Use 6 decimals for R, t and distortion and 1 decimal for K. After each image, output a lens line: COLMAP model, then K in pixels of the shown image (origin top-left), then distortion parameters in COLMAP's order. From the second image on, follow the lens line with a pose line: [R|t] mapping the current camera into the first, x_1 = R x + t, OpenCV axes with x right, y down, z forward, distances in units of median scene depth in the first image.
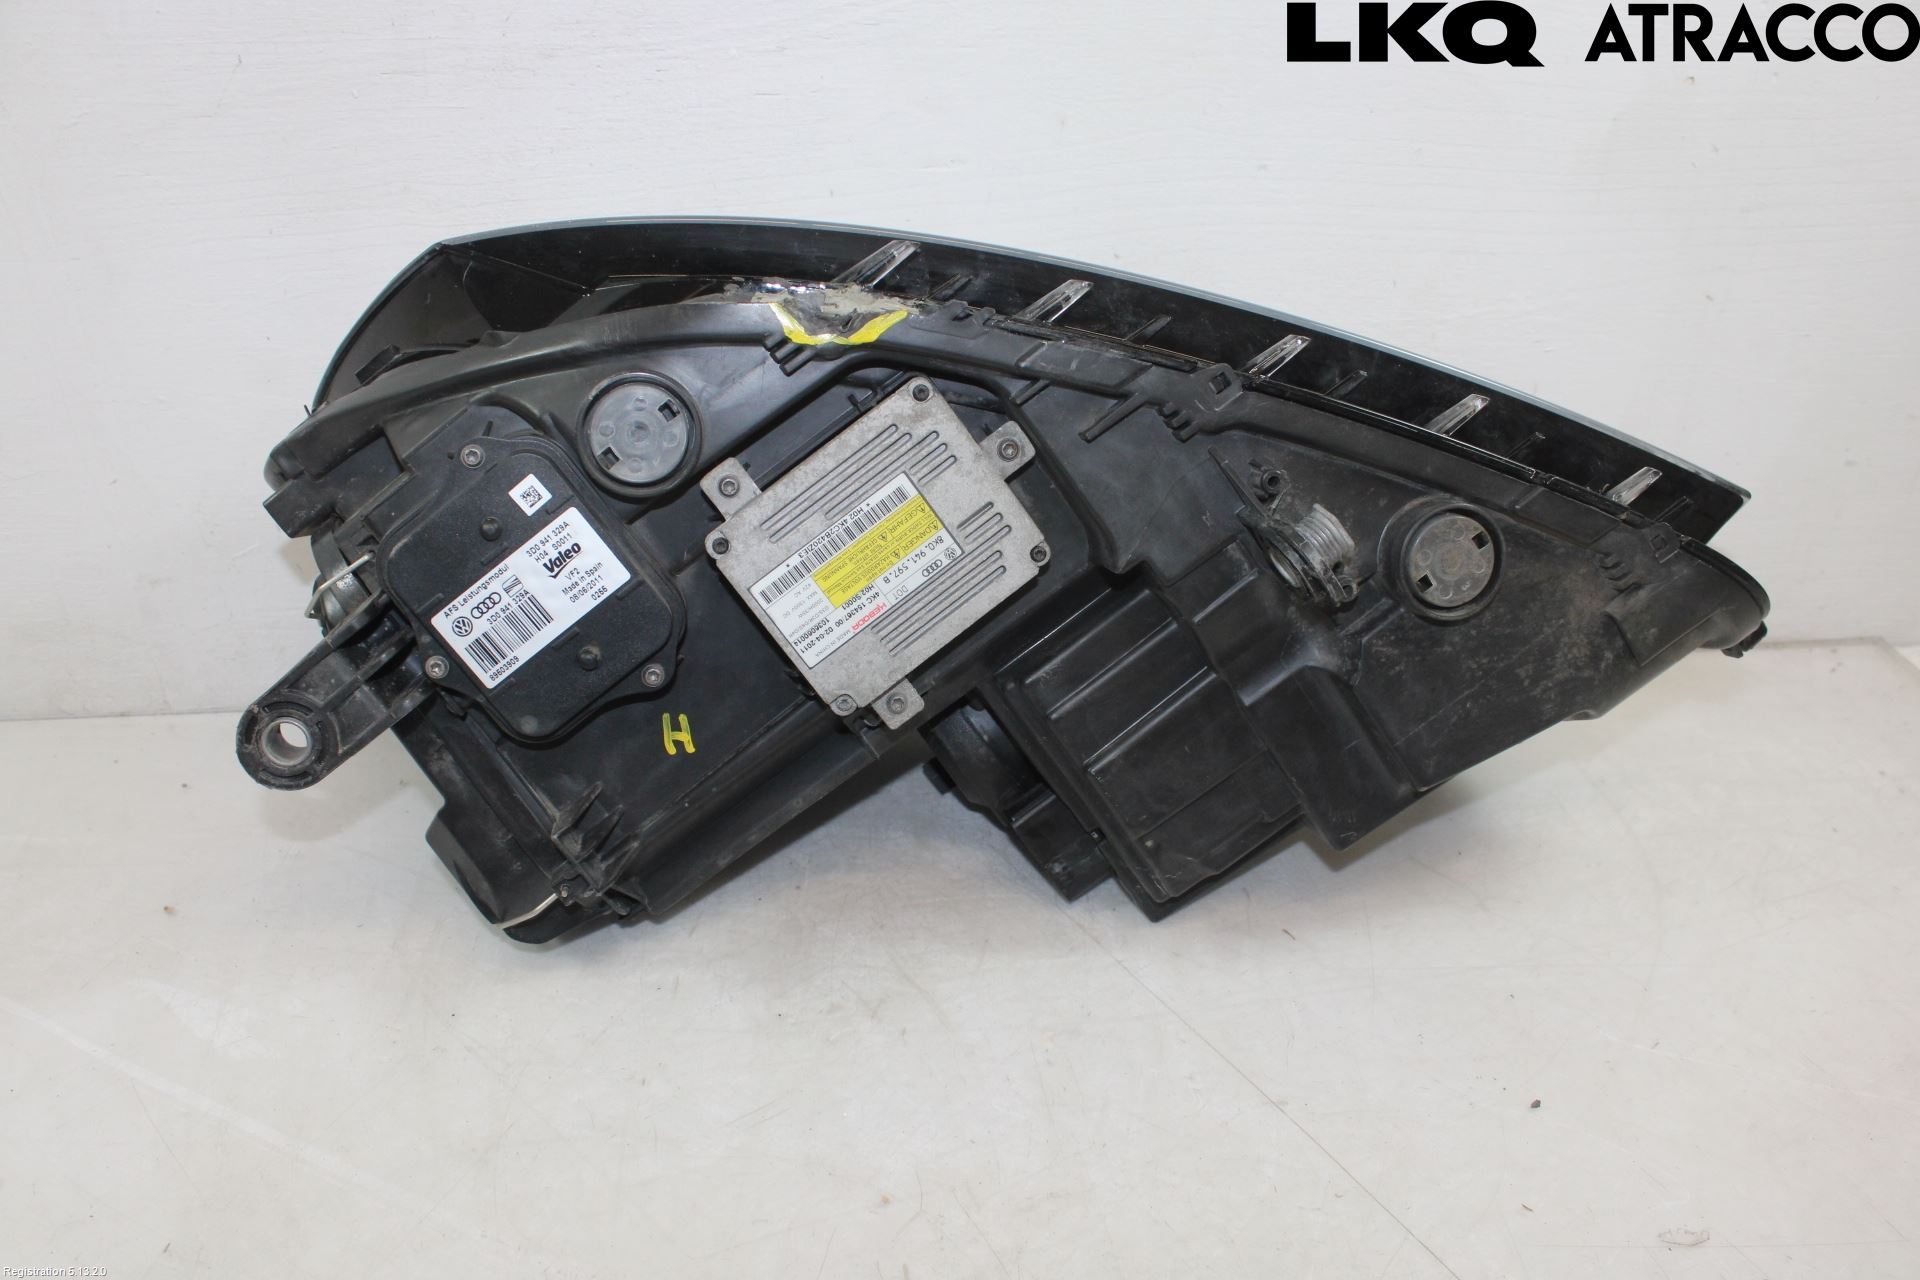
lens RADIAL K [[1618.6, 0, 960.0], [0, 1618.6, 640.0], [0, 0, 1]] dist [-0.165046, 0.141616]
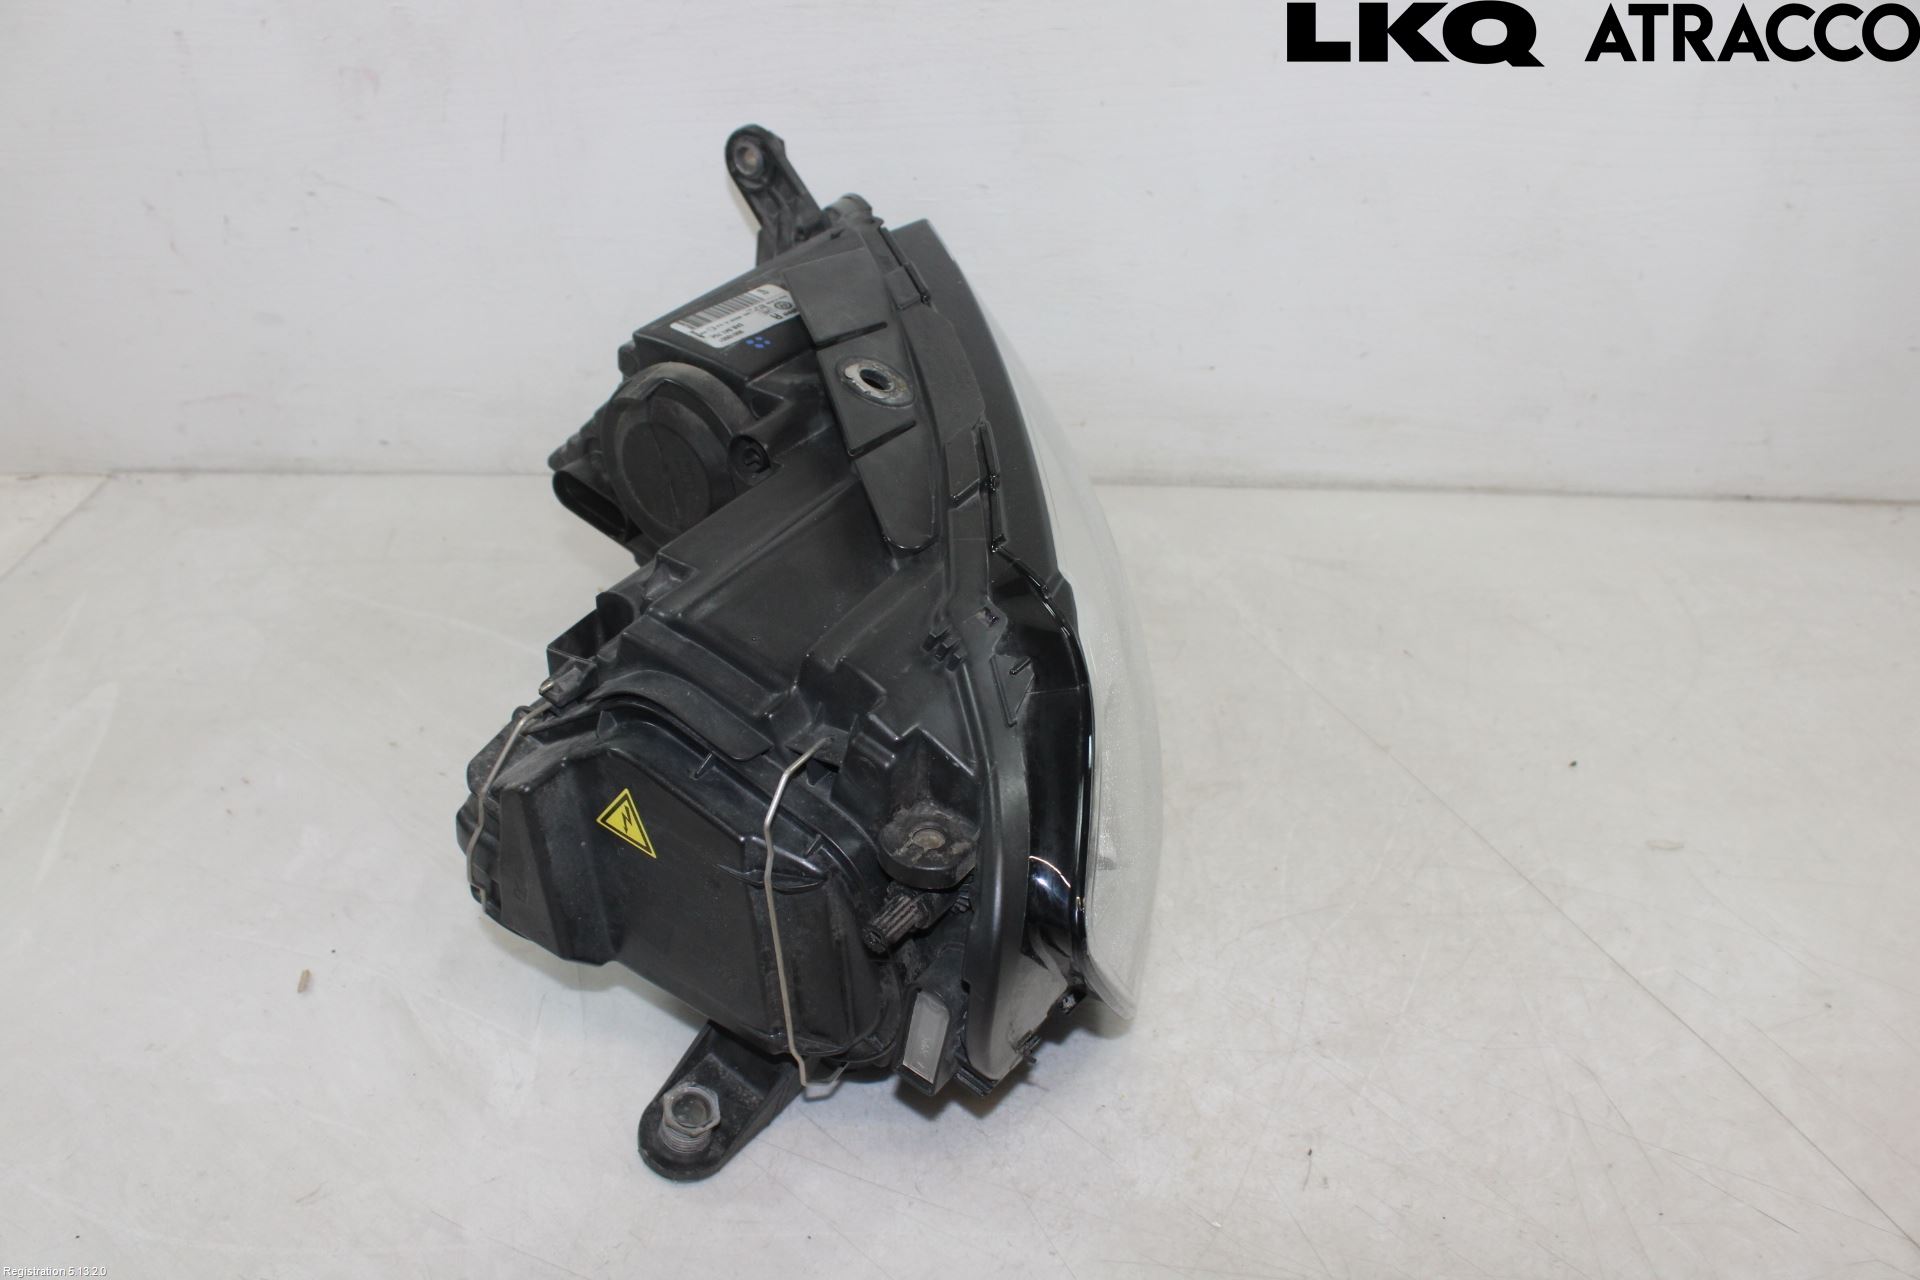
lens RADIAL K [[1618.6, 0, 960.0], [0, 1618.6, 640.0], [0, 0, 1]] dist [-0.165046, 0.141616]
pose [[0.988128, 0.062632, -0.140287, 0.019850], [-0.060323, 0.997965, 0.020653, 0.163427], [0.141295, -0.011945, 0.989895, -0.382818]]
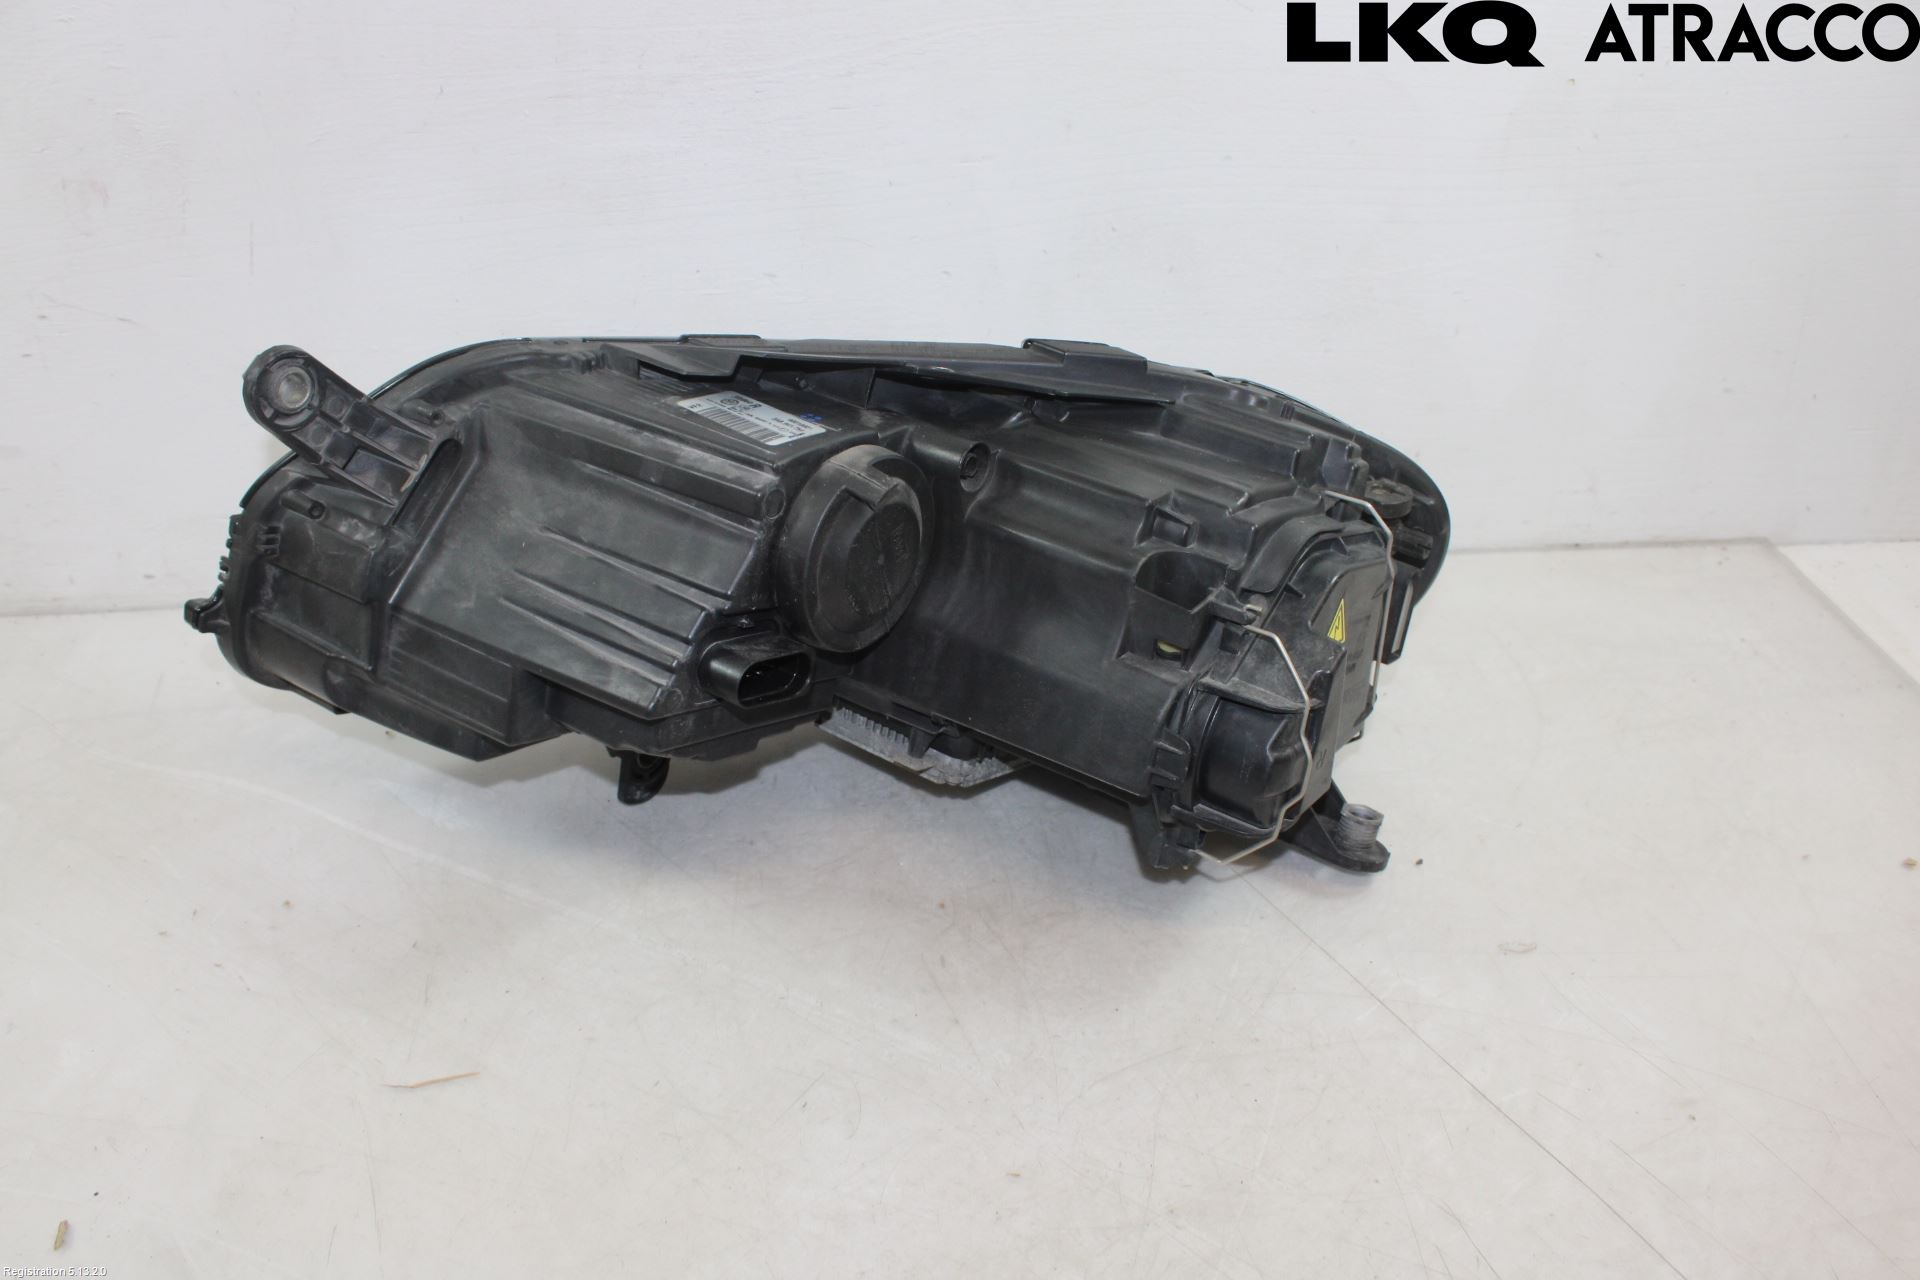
lens RADIAL K [[1618.6, 0, 960.0], [0, 1618.6, 640.0], [0, 0, 1]] dist [-0.165046, 0.141616]
pose [[0.998843, -0.003560, -0.047961, 0.038183], [0.004209, 0.999901, 0.013440, 0.075769], [0.047908, -0.013626, 0.998759, -0.307575]]
